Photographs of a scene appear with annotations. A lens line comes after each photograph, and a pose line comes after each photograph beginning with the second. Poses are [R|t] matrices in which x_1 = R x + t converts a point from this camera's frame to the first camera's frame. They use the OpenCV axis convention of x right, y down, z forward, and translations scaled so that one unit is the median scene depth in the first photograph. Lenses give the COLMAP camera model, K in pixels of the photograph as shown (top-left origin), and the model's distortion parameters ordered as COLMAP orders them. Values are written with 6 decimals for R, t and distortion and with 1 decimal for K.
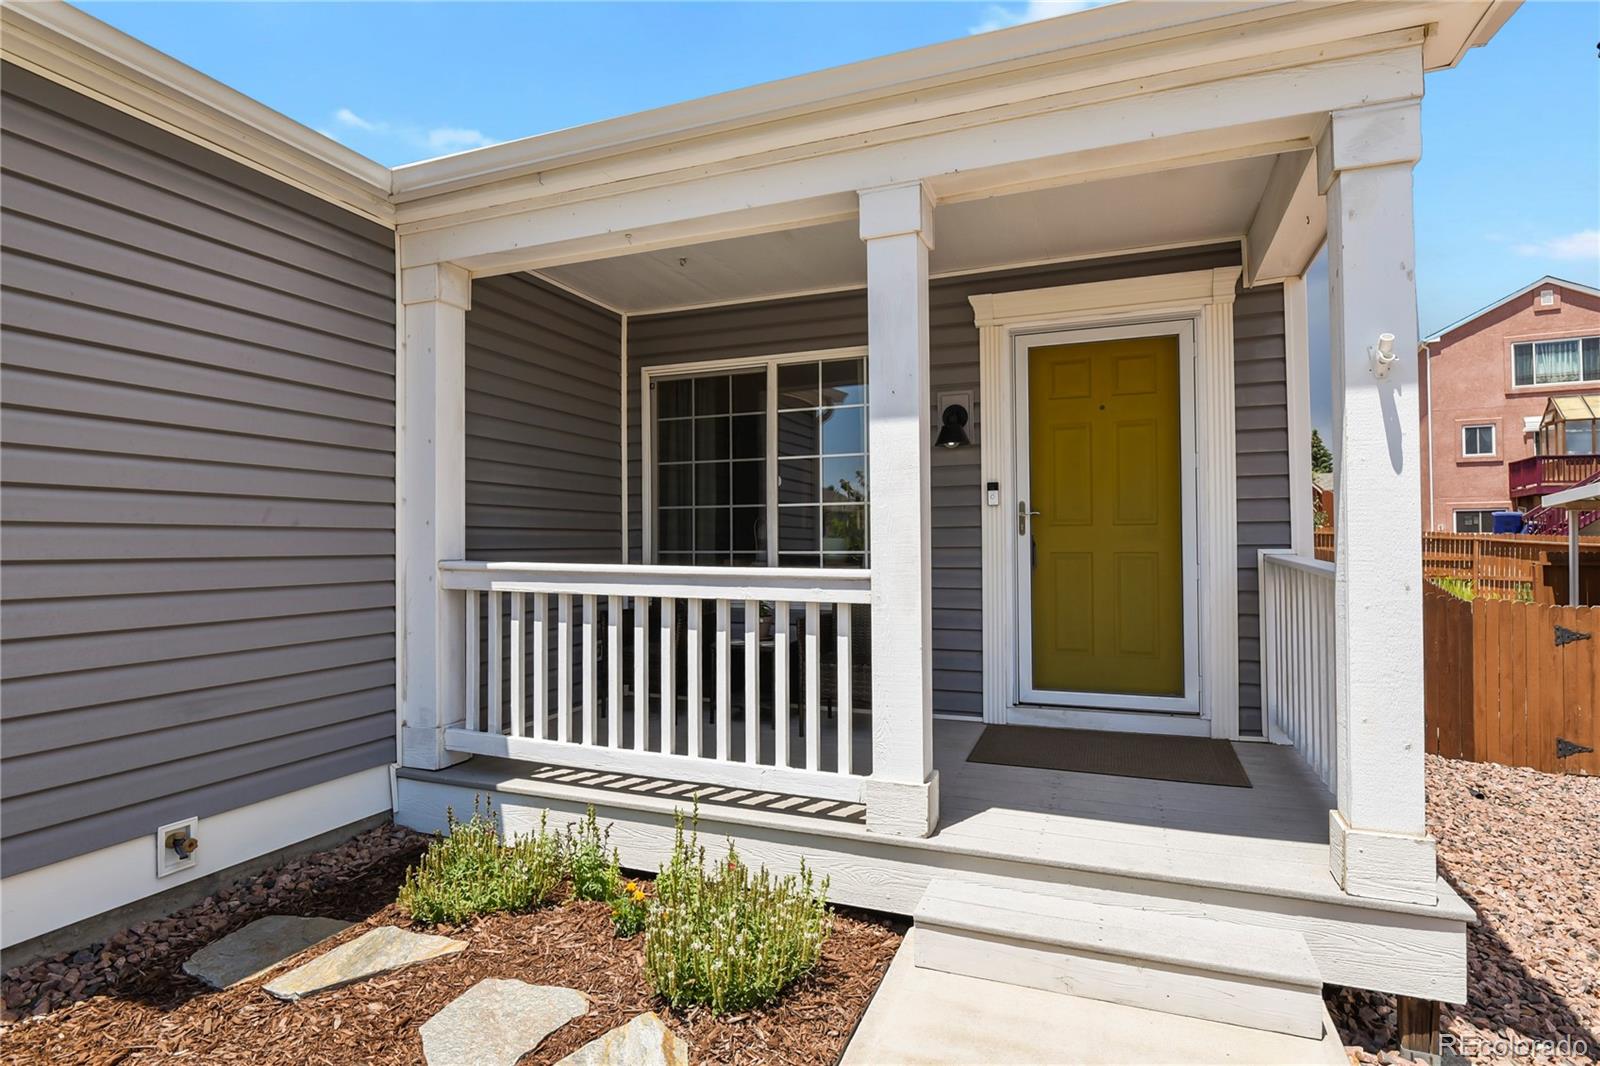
lens RADIAL K [[778.9, 0, 802.1], [0, 778.9, 532.8], [0, 0, 1]] dist [-0.010809, -0.004040]
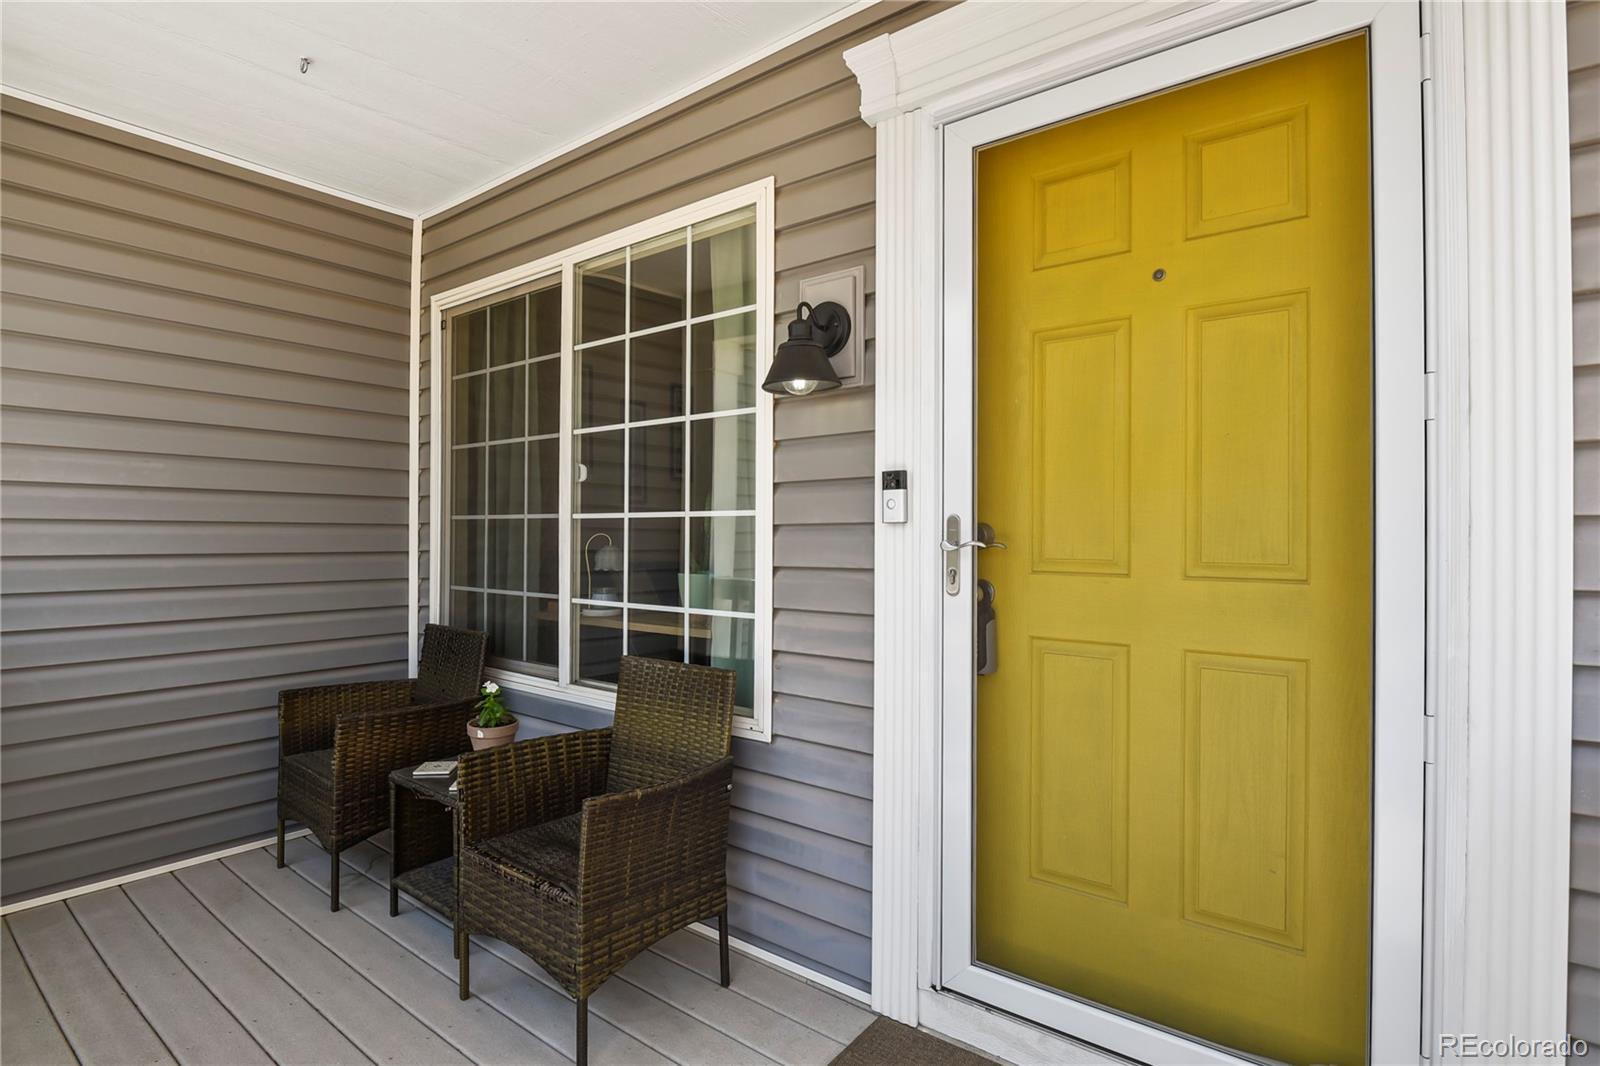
lens RADIAL K [[778.9, 0, 801.5], [0, 778.9, 532.1], [0, 0, 1]] dist [-0.010809, -0.004040]
pose [[0.963339, 0.005996, -0.268220, 0.311316], [-0.000932, 0.999819, 0.019005, -0.038526], [0.268286, -0.018059, 0.963170, 0.561571]]
